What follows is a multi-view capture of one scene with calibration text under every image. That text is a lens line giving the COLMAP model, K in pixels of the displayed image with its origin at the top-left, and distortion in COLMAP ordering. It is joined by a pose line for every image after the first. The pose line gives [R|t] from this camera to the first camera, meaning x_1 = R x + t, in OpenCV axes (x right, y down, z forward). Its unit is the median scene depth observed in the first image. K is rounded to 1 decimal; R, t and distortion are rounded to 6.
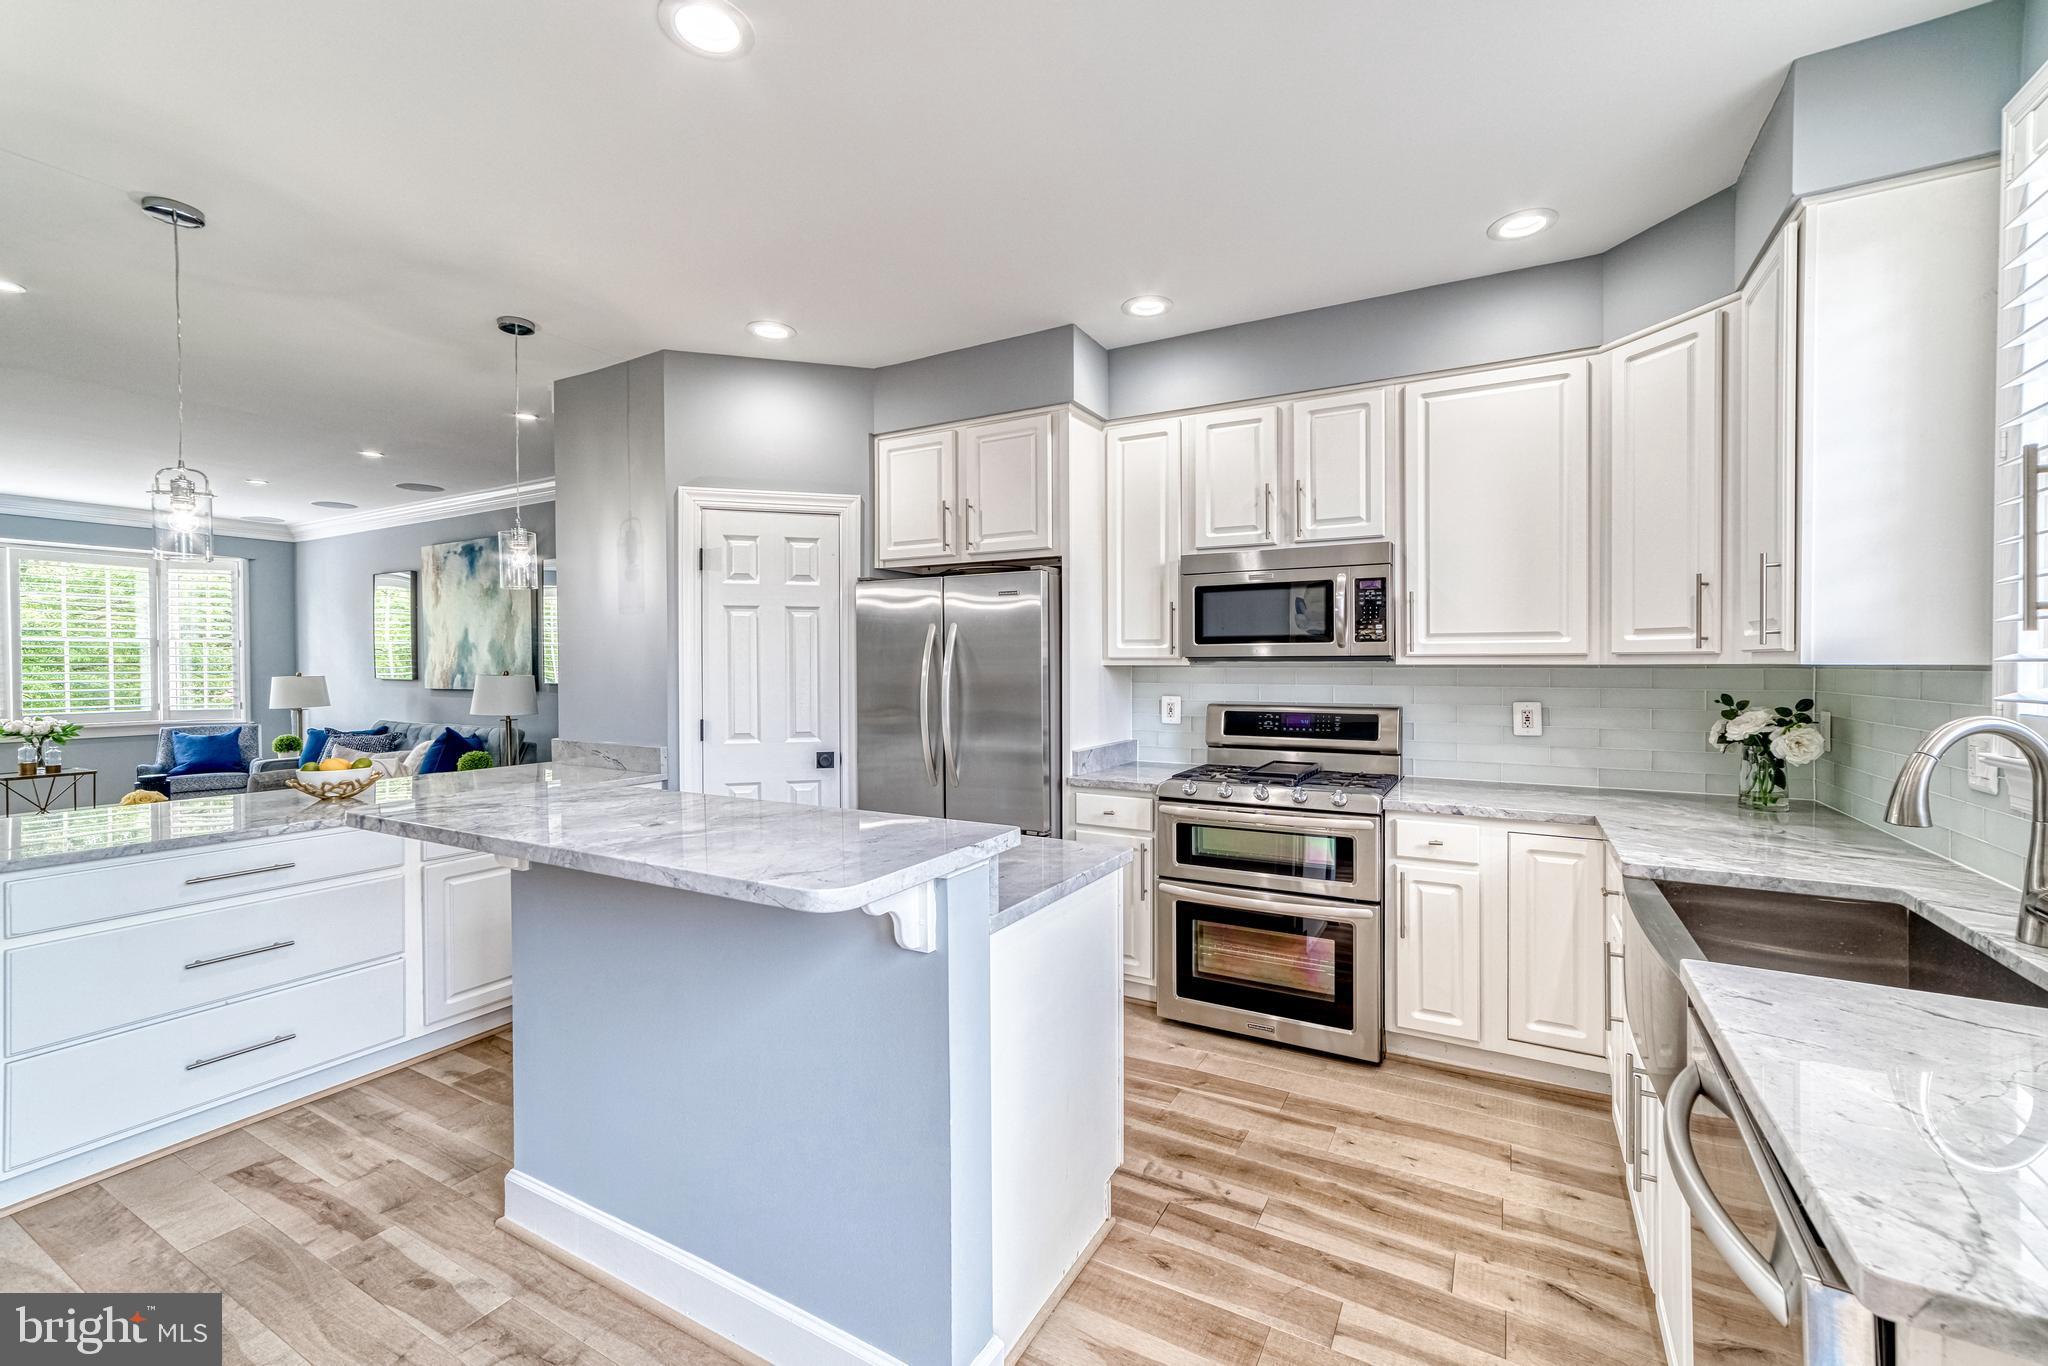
lens RADIAL K [[795.8, 0, 1033.9], [0, 795.8, 669.5], [0, 0, 1]] dist [-0.011288, 0.011506]
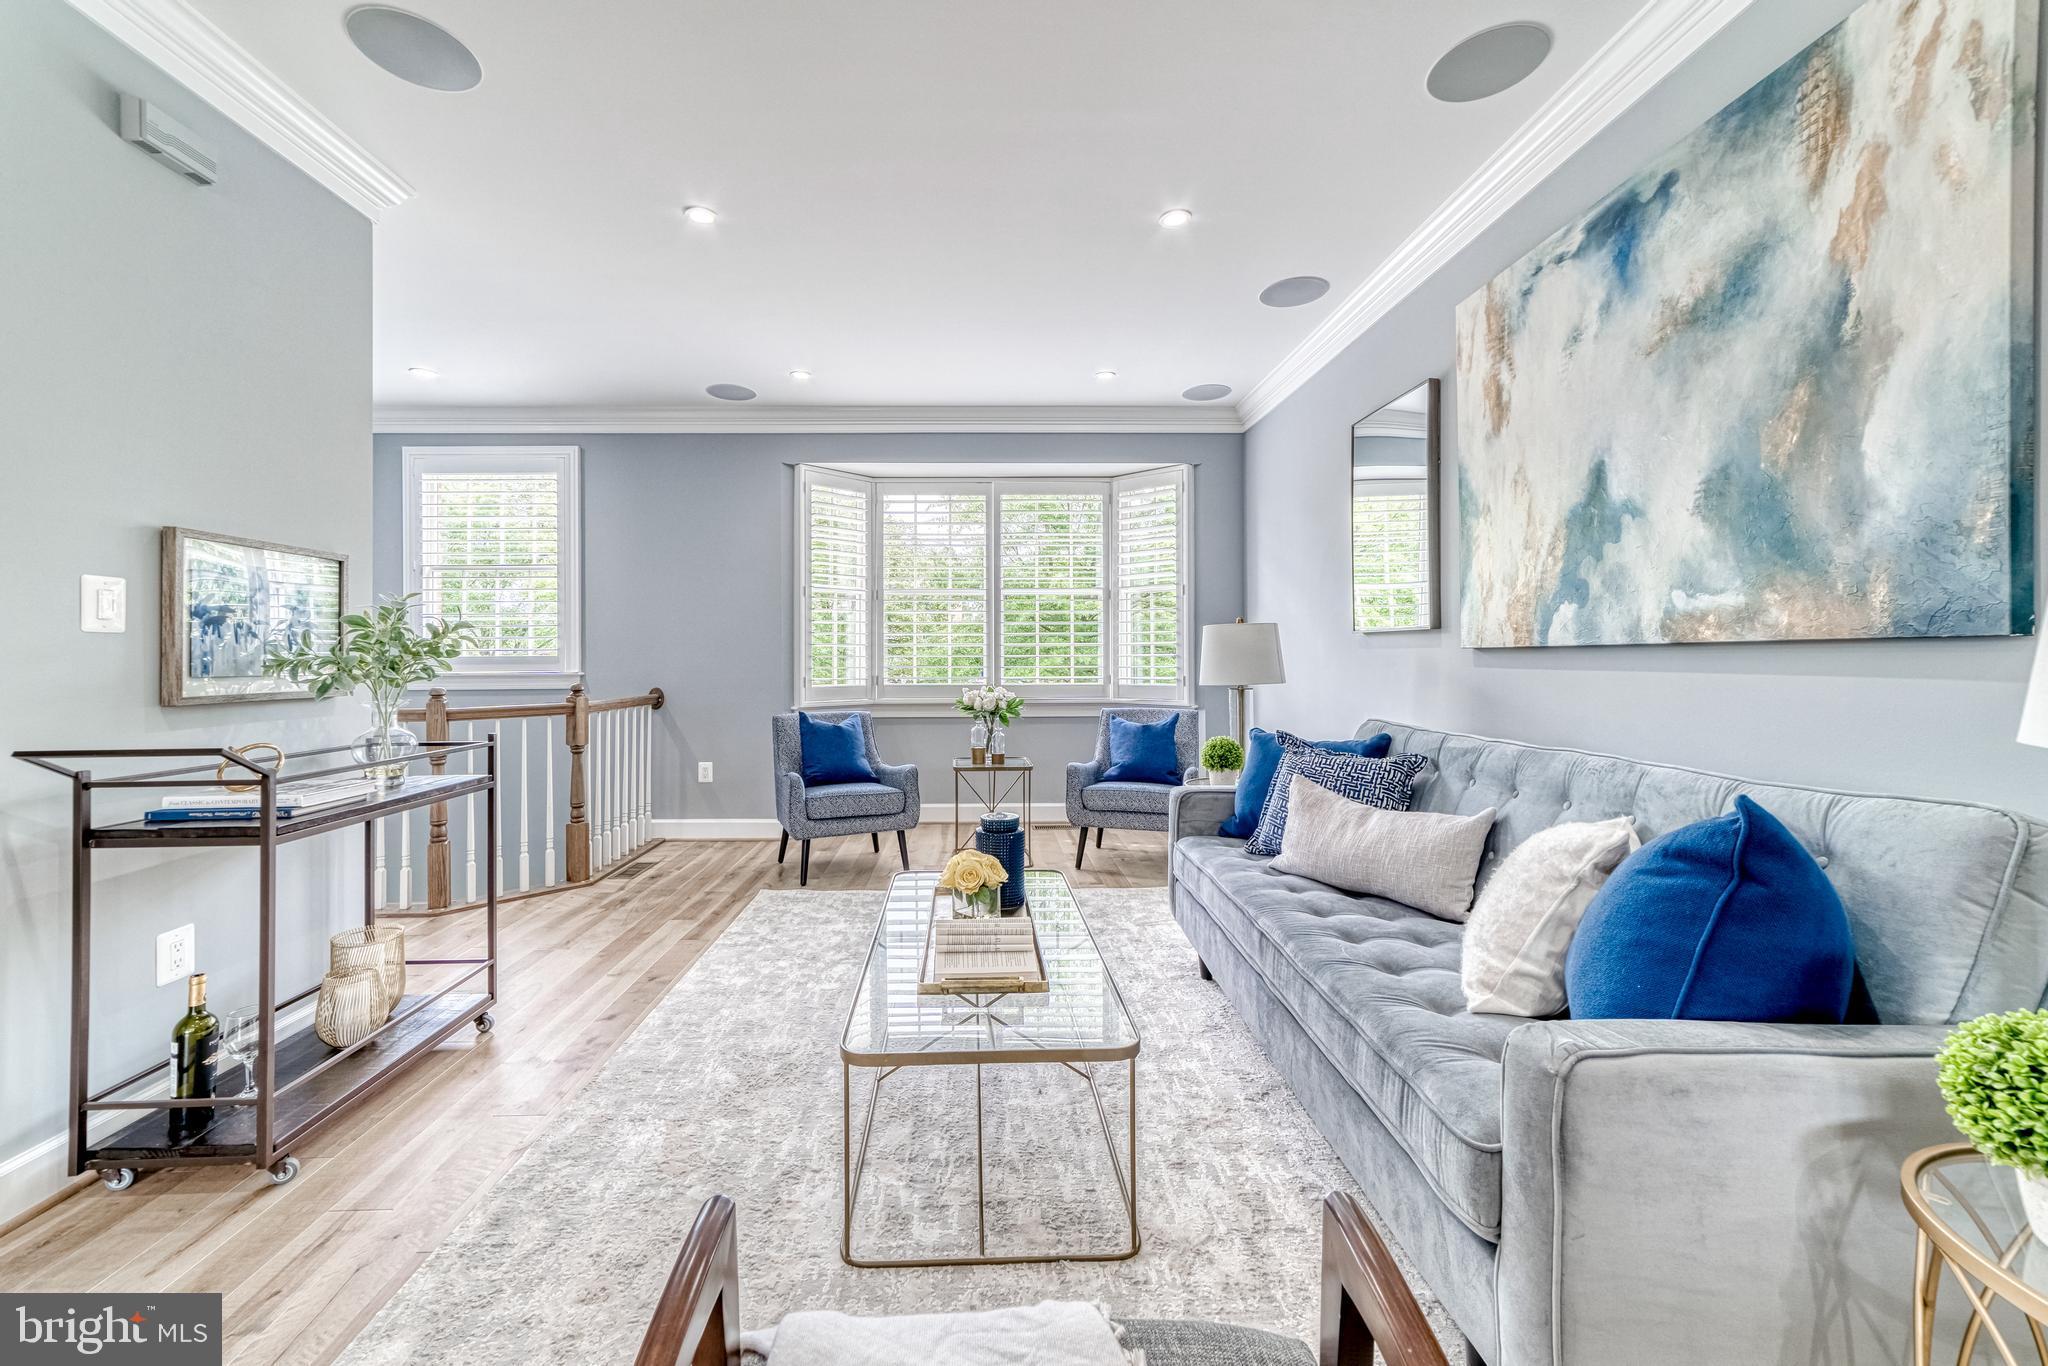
lens RADIAL K [[819.9, 0, 1023.1], [0, 819.9, 649.6], [0, 0, 1]] dist [-0.000382, 0.005666]
pose [[0.506180, -0.009427, -0.862376, -0.873626], [-0.002692, 0.999918, -0.012510, 0.051943], [0.862424, 0.008654, 0.506113, 0.994273]]
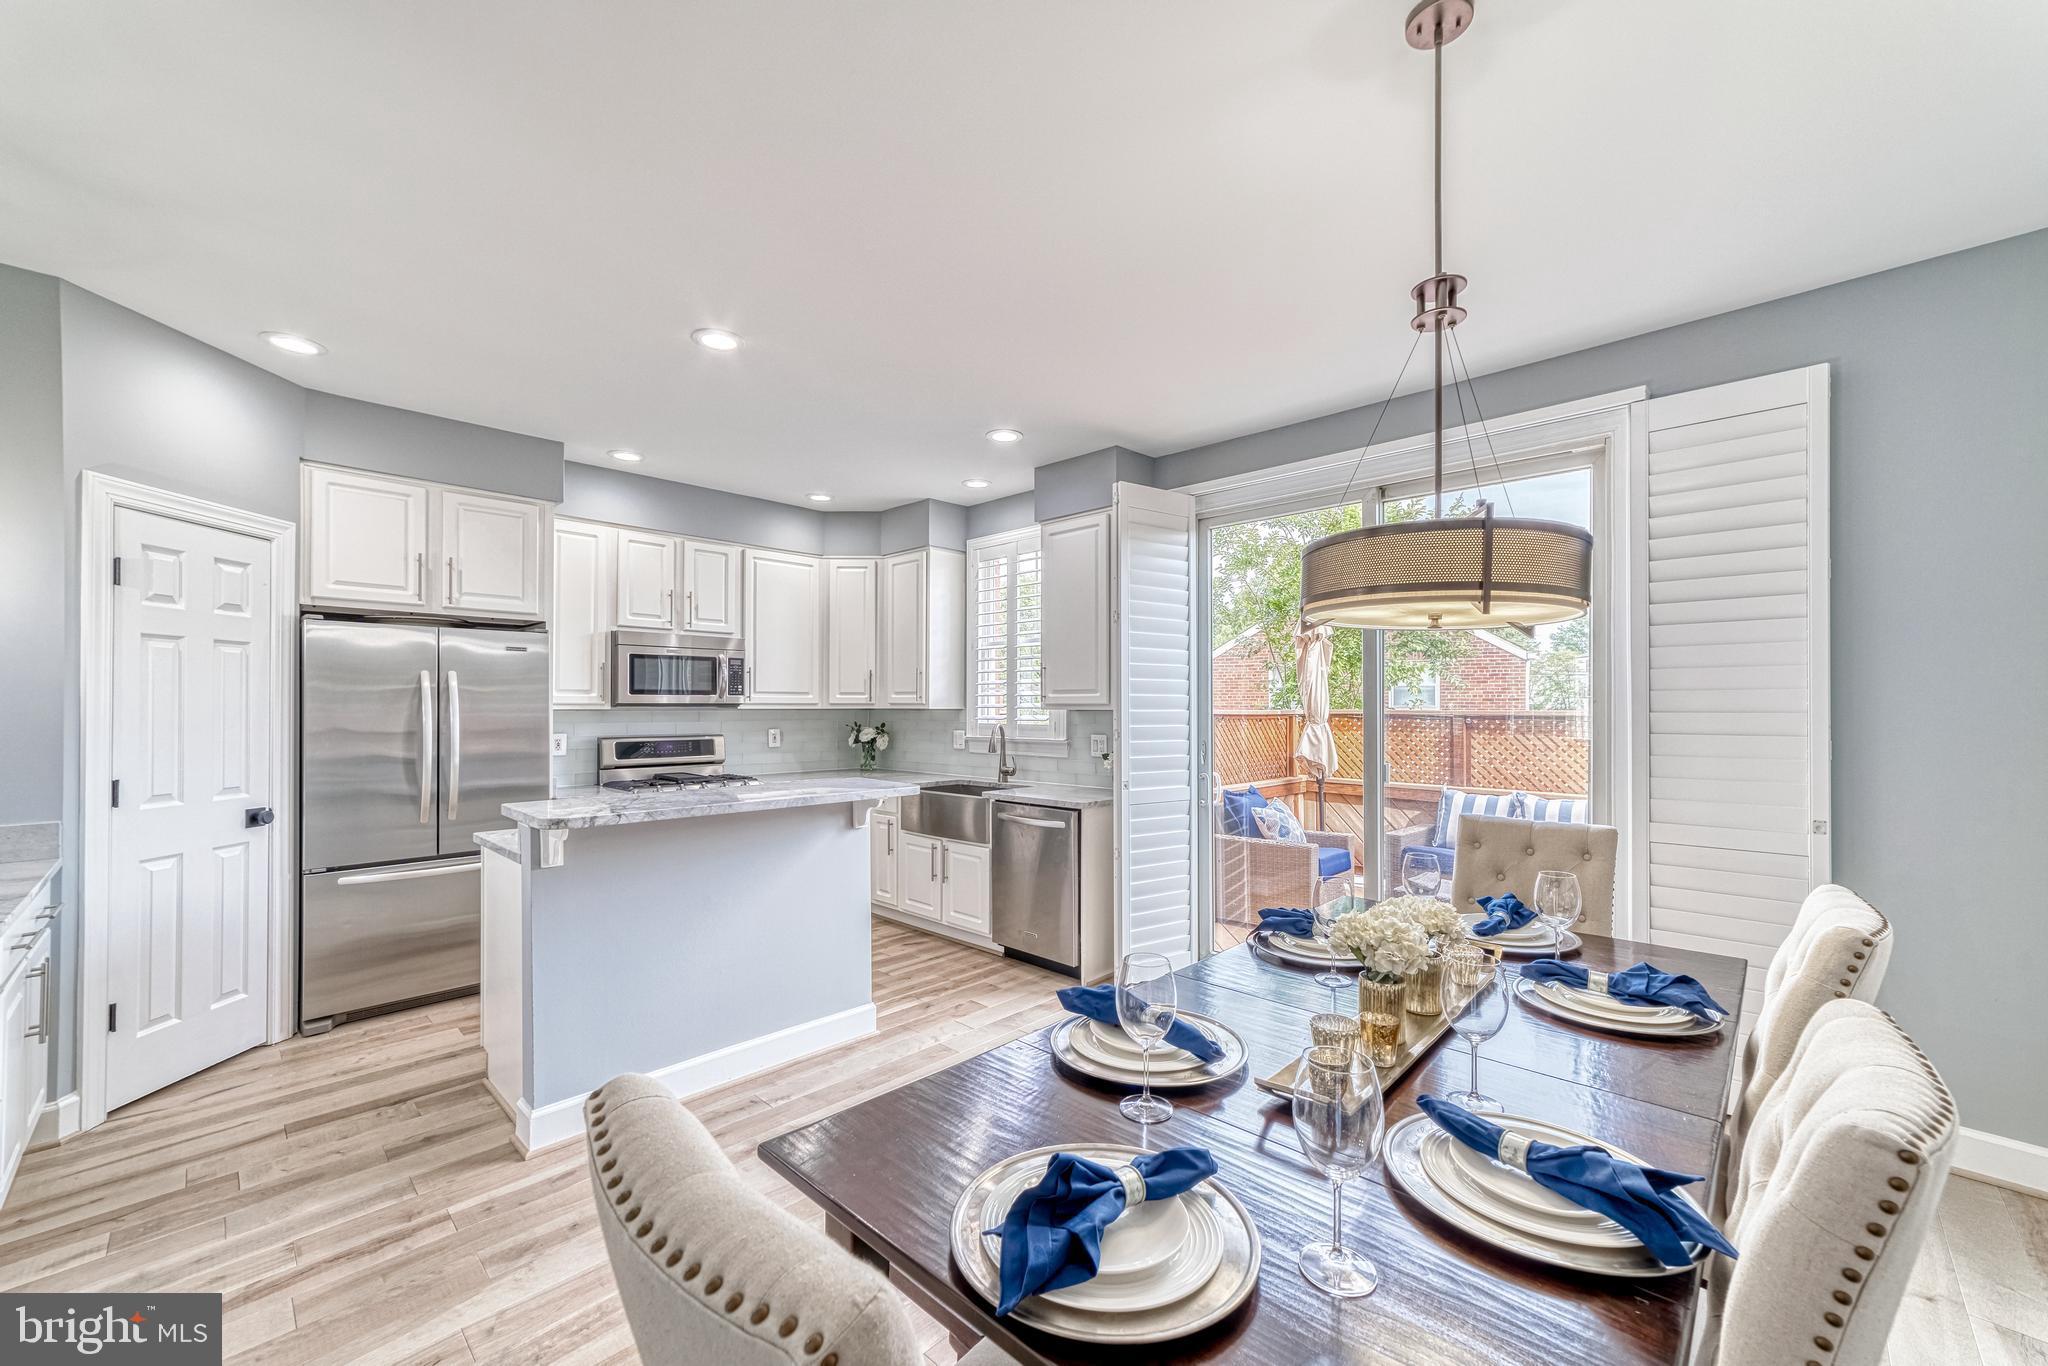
lens RADIAL K [[728.2, 0, 995.8], [0, 728.2, 705.9], [0, 0, 1]] dist [0.000535, 0.006312]
pose [[0.322189, 0.003886, 0.946668, -0.818933], [0.005868, 0.999964, -0.006102, 0.000885], [-0.946657, 0.007521, 0.322154, -0.035556]]
